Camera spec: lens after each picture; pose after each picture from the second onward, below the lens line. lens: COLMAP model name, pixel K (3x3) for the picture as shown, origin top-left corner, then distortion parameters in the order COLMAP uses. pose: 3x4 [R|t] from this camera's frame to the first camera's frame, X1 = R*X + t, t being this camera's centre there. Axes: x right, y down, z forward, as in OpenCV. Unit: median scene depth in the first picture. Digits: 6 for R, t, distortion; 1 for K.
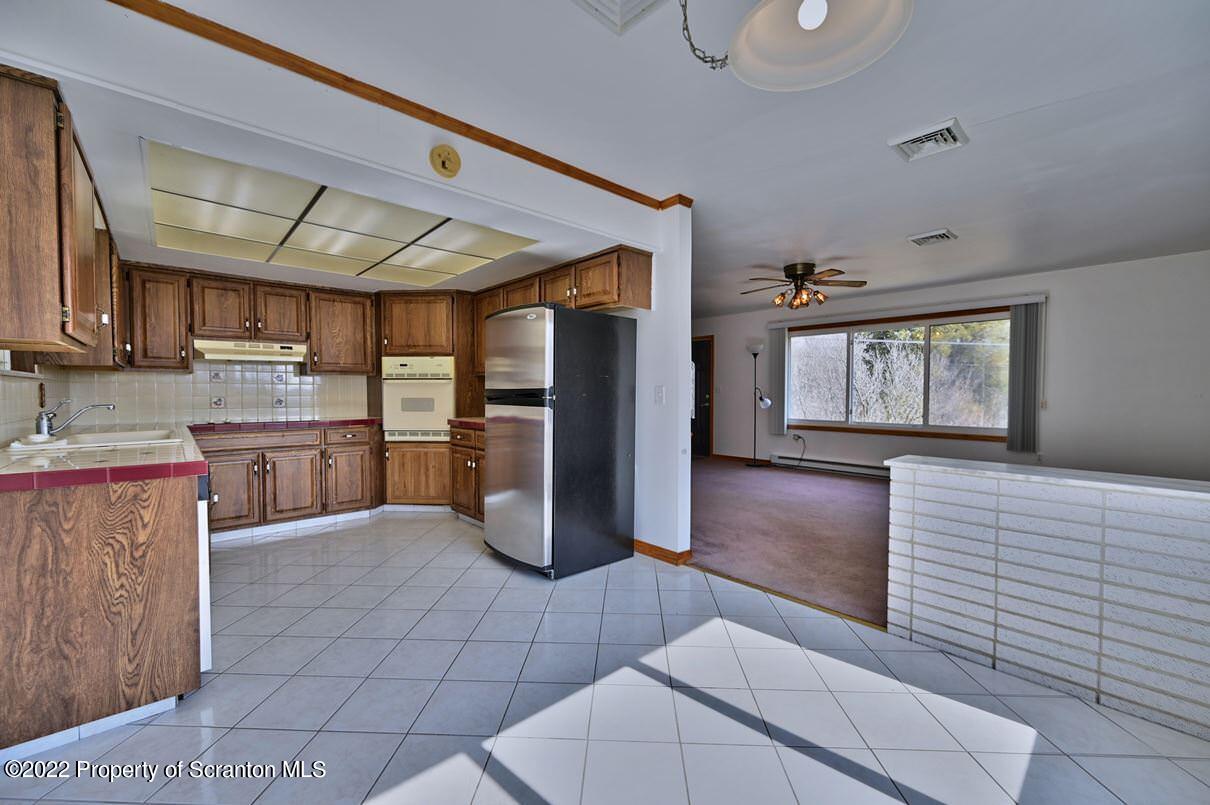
lens RADIAL K [[480.3, 0, 603.8], [0, 480.3, 406.4], [0, 0, 1]] dist [0.000310, -0.000112]
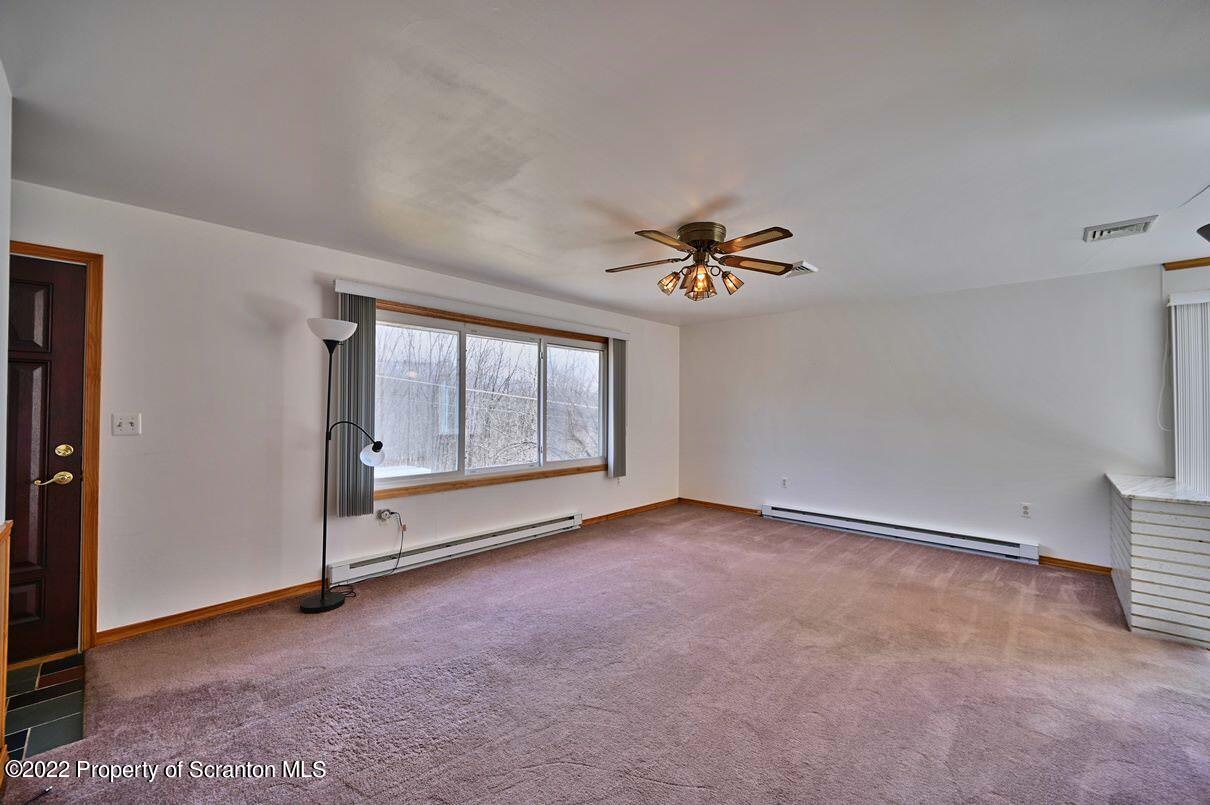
lens RADIAL K [[463.3, 0, 588.4], [0, 463.3, 404.2], [0, 0, 1]] dist [-0.000073, -0.000005]
pose [[-0.065409, 0.002728, 0.997855, -0.118129], [0.022323, 0.999750, -0.001270, -0.052569], [-0.997609, 0.022192, -0.065454, 0.870053]]
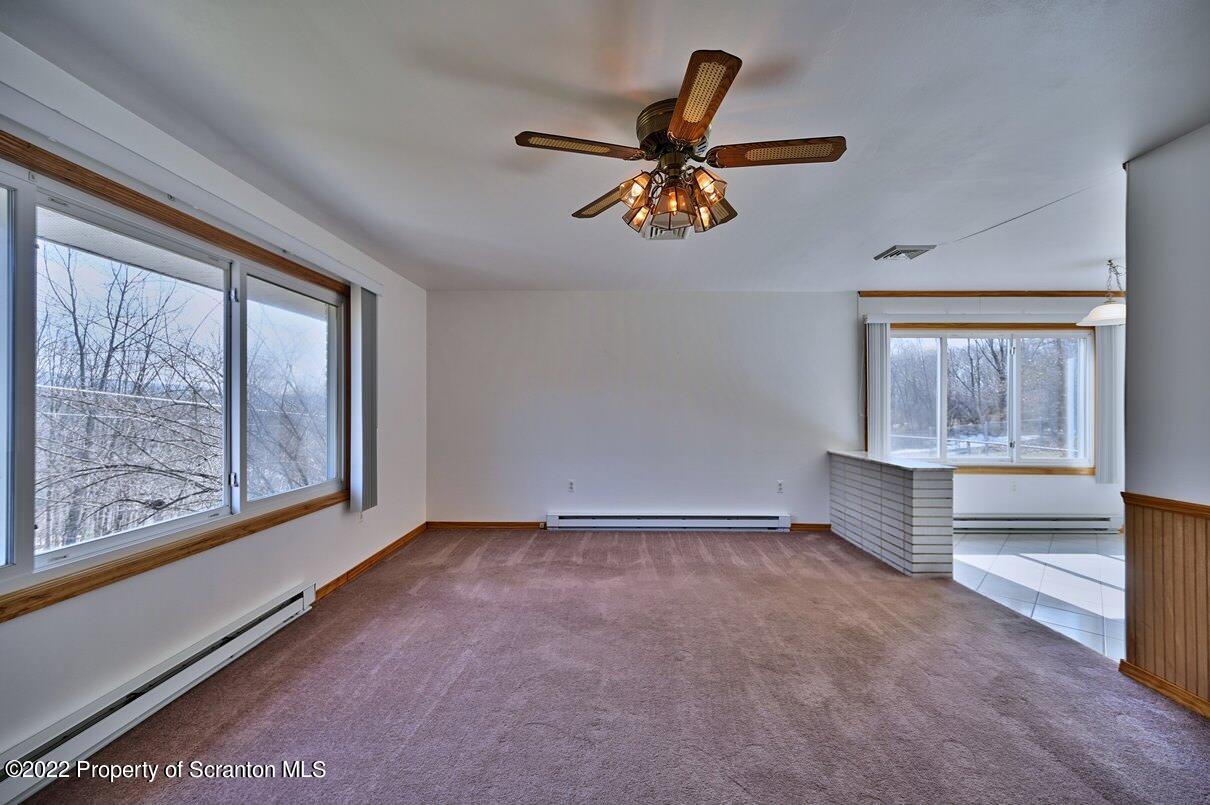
lens RADIAL K [[480.3, 0, 603.8], [0, 480.3, 406.4], [0, 0, 1]] dist [0.000310, -0.000112]
pose [[-0.733354, -0.008067, 0.679799, 0.128760], [0.014517, 0.999516, 0.027522, -0.049623], [-0.679692, 0.030052, -0.732882, 0.974825]]
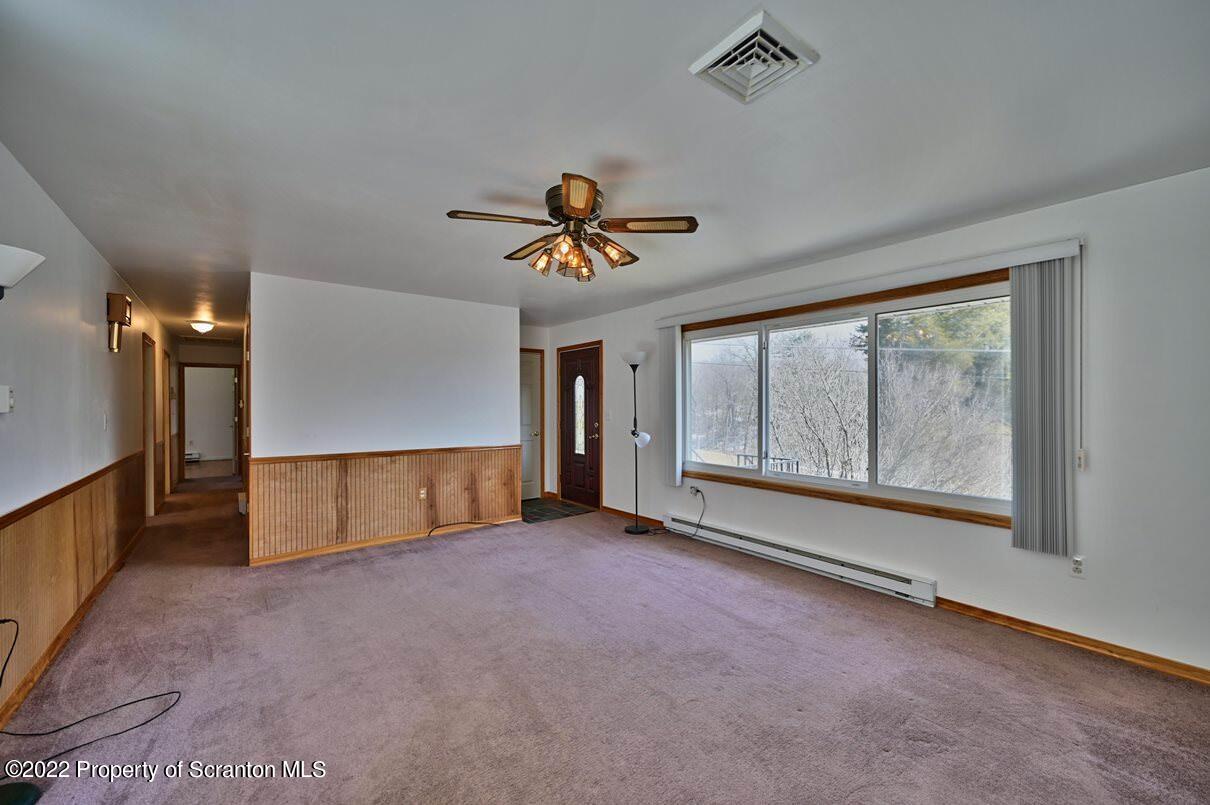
lens RADIAL K [[480.3, 0, 603.8], [0, 480.3, 406.4], [0, 0, 1]] dist [0.000310, -0.000112]
pose [[0.998114, -0.001643, -0.061367, 0.340071], [-0.000125, 0.999585, -0.028800, -0.034801], [0.061389, 0.028754, 0.997700, 0.355021]]
